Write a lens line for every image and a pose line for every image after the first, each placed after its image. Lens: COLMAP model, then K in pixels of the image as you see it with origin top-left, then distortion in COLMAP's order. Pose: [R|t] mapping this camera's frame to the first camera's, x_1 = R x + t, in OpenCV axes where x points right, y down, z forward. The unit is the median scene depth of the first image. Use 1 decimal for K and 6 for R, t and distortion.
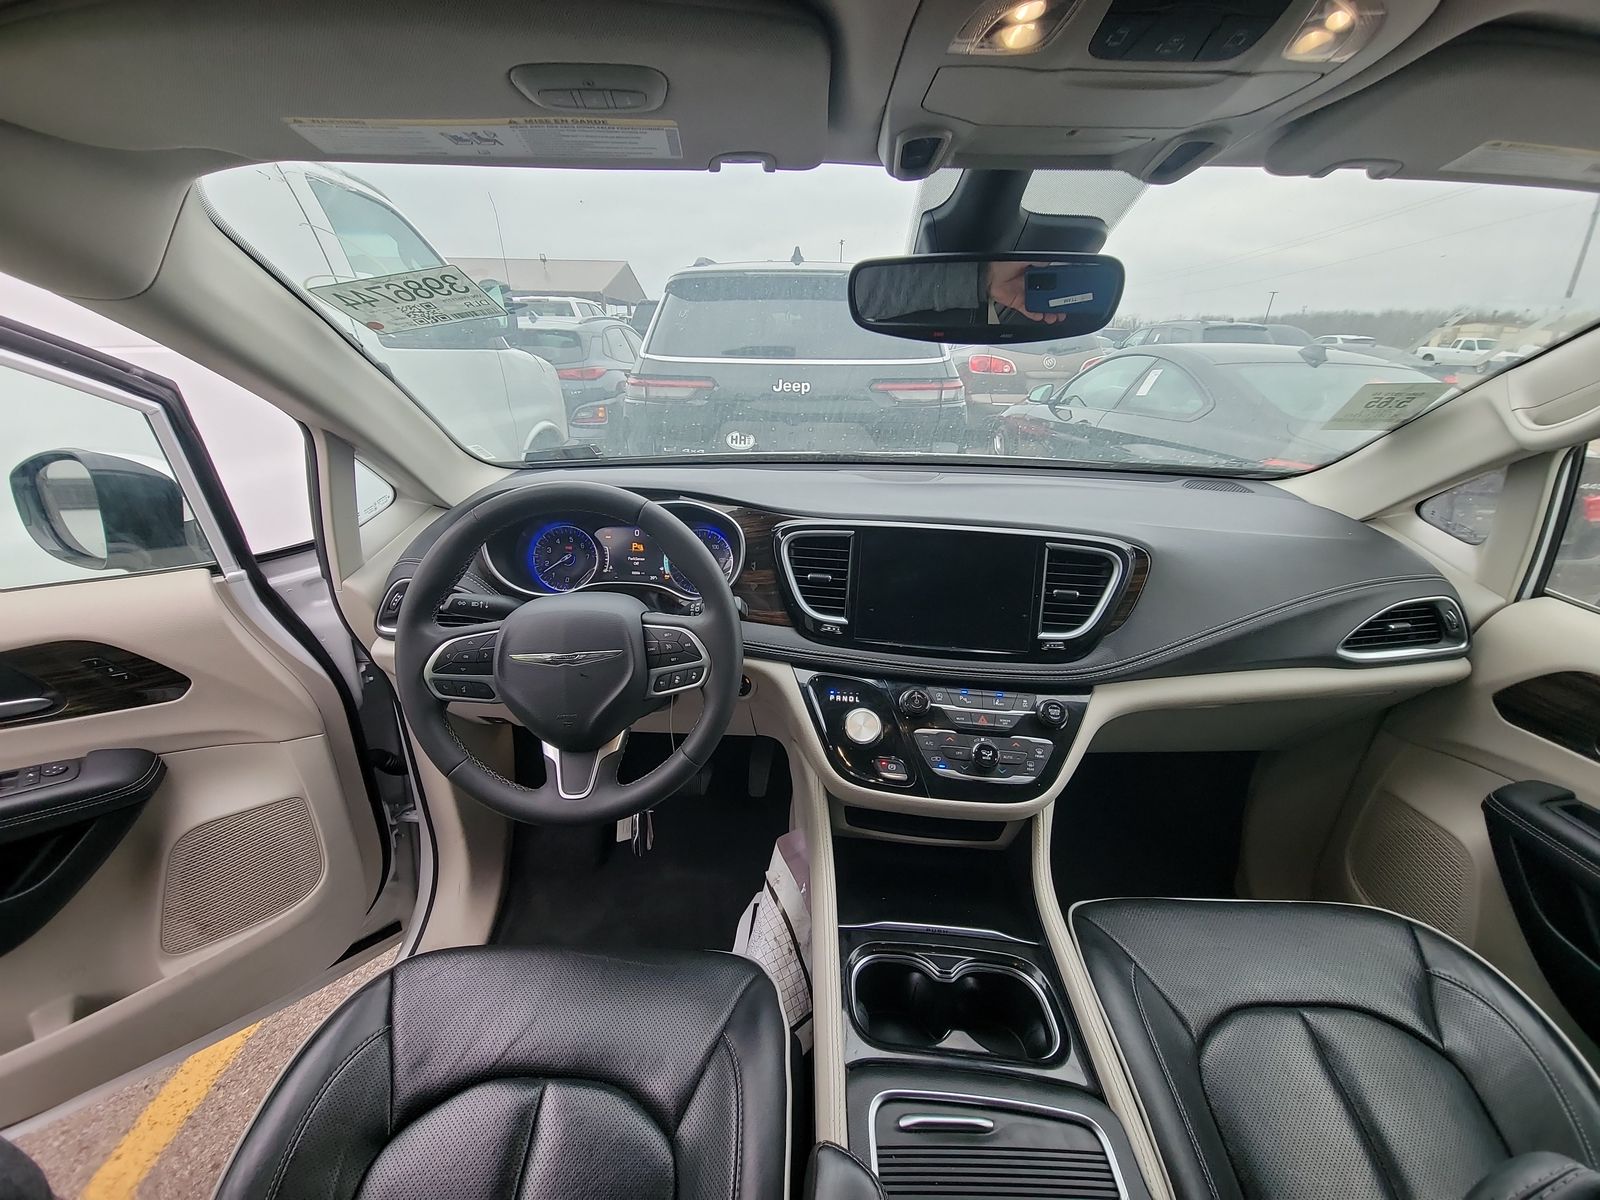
lens RADIAL K [[657.8, 0, 800.0], [0, 657.8, 600.0], [0, 0, 1]] dist [0.002908, 0.000171]
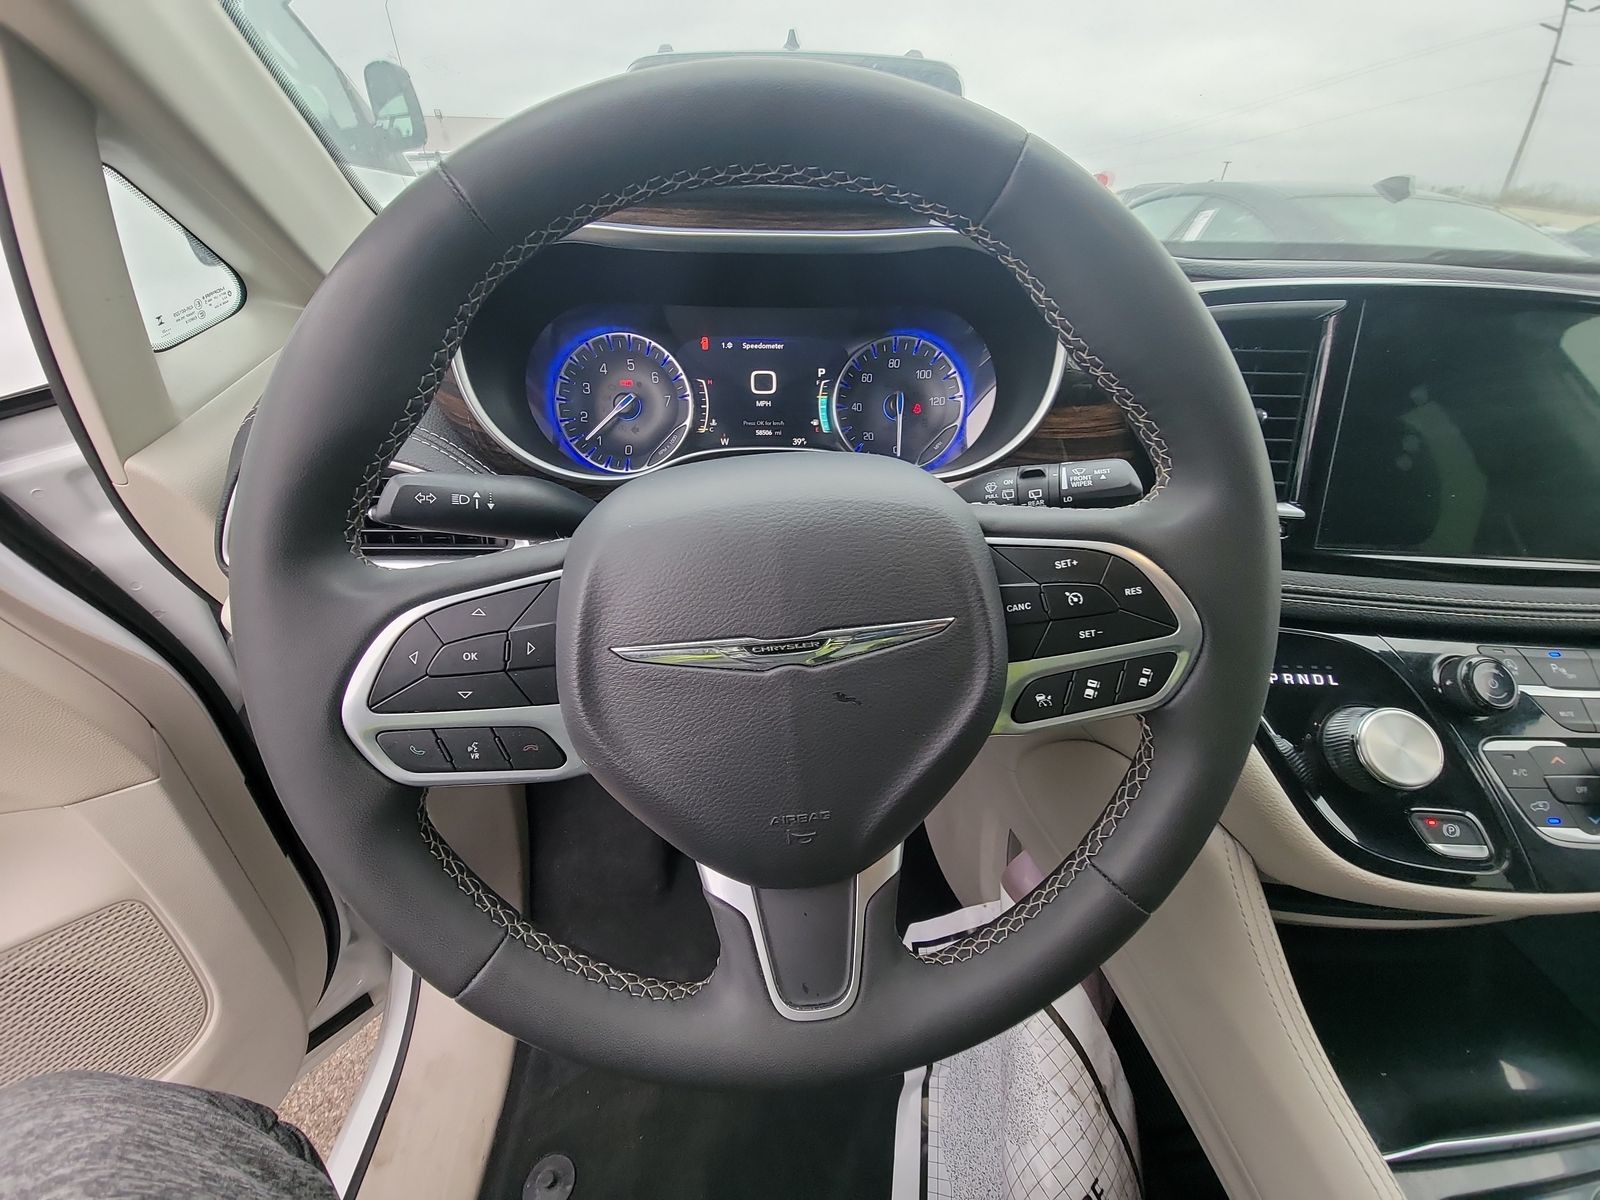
lens RADIAL K [[657.8, 0, 800.0], [0, 657.8, 600.0], [0, 0, 1]] dist [0.002908, 0.000171]
pose [[0.996512, -0.044268, 0.070735, -0.328467], [0.033236, 0.988104, 0.150156, 0.013362], [-0.076541, -0.147281, 0.986129, 0.600382]]
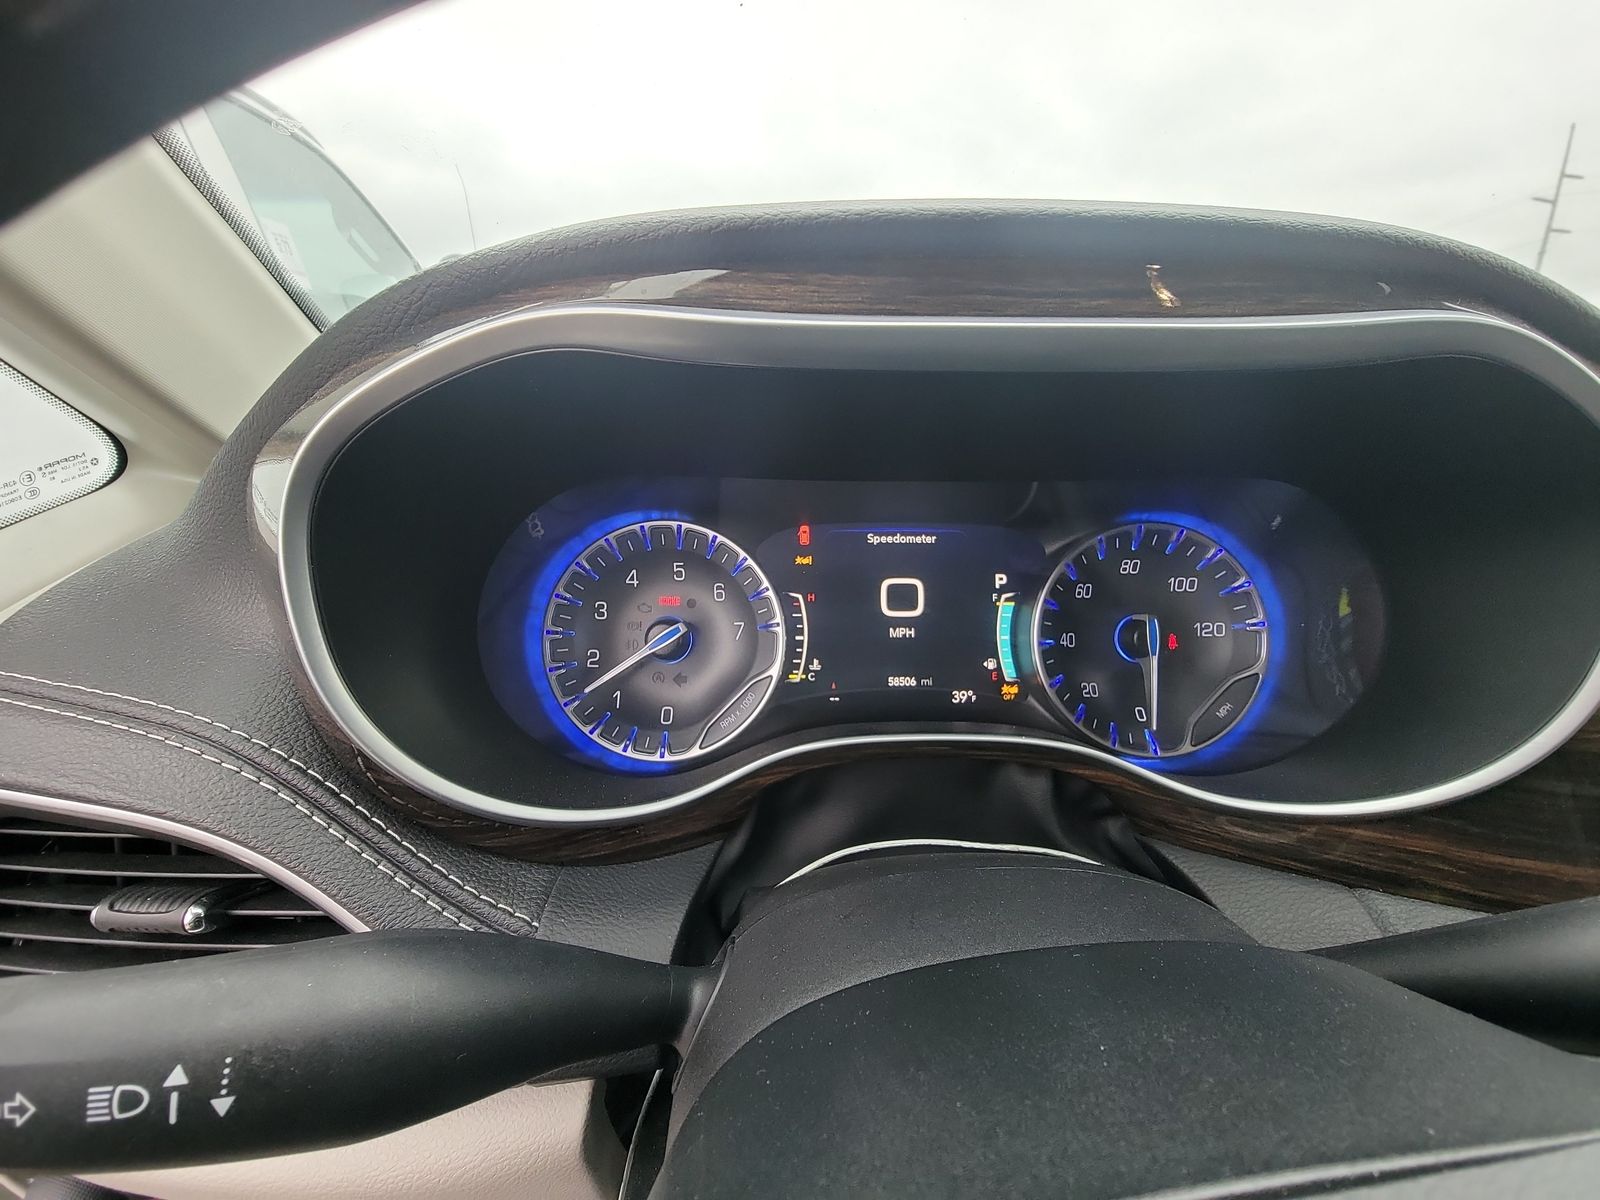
lens RADIAL K [[657.8, 0, 800.0], [0, 657.8, 600.0], [0, 0, 1]] dist [0.002908, 0.000171]
pose [[0.999050, -0.025862, 0.035068, -0.378785], [0.028183, 0.997328, -0.067392, -0.073297], [-0.033232, 0.068316, 0.997110, 0.886118]]
